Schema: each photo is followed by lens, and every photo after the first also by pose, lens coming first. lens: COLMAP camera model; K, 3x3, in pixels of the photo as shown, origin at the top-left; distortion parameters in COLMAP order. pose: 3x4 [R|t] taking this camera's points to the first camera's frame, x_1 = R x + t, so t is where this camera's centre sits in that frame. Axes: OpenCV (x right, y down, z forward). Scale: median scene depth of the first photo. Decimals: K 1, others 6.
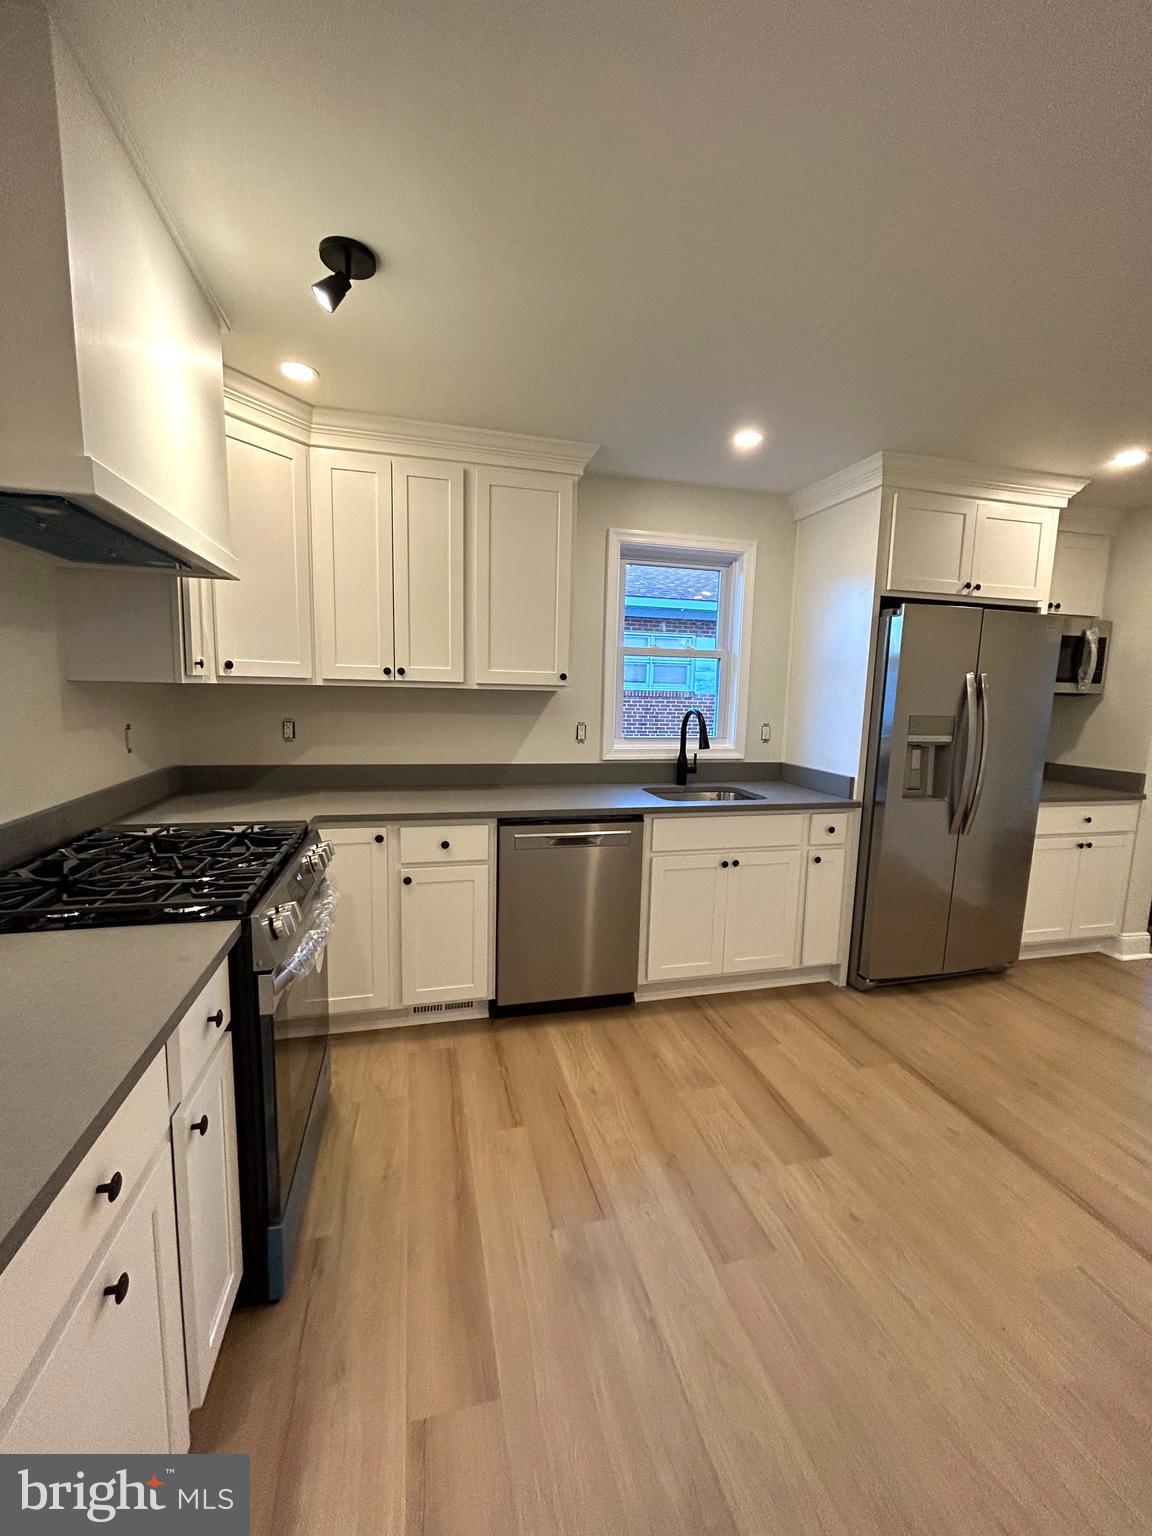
lens RADIAL K [[616.4, 0, 578.1], [0, 616.4, 768.4], [0, 0, 1]] dist [-0.002468, 0.001271]
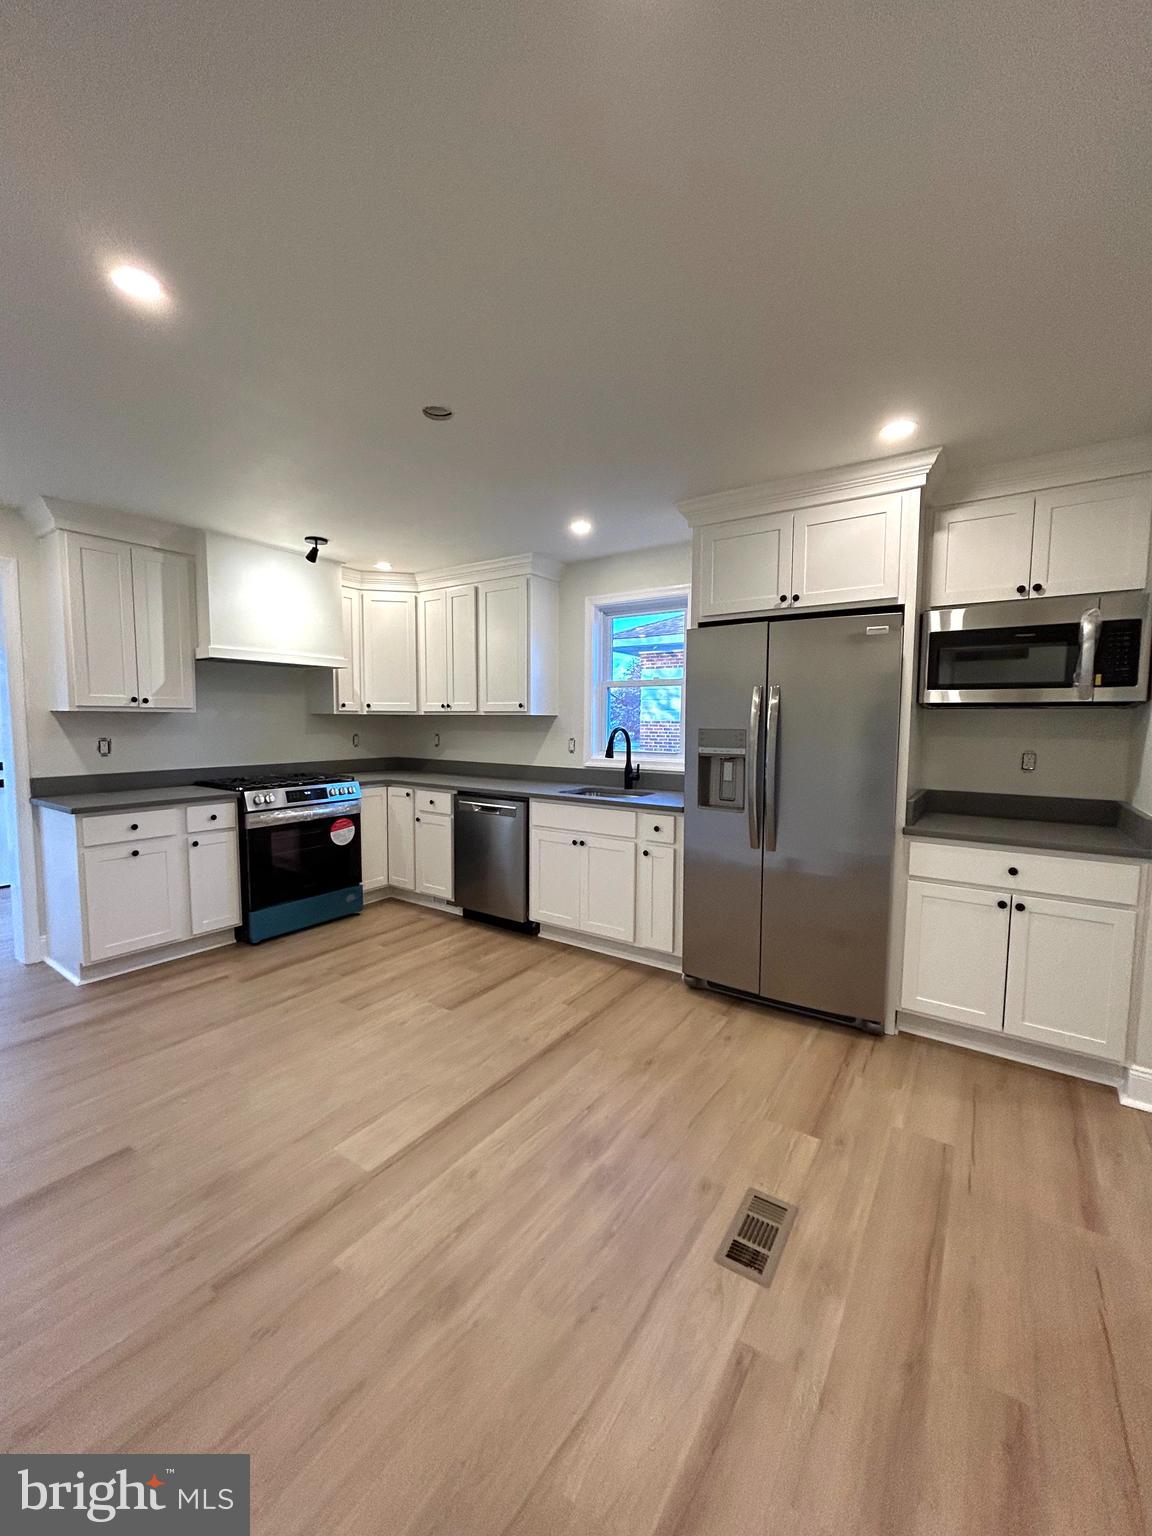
lens RADIAL K [[616.4, 0, 579.5], [0, 616.4, 766.8], [0, 0, 1]] dist [-0.002468, 0.001271]
pose [[0.654560, 0.037083, -0.755100, 1.220940], [-0.088786, 0.995655, -0.028067, 0.030444], [0.750778, 0.085413, 0.655009, 0.132512]]
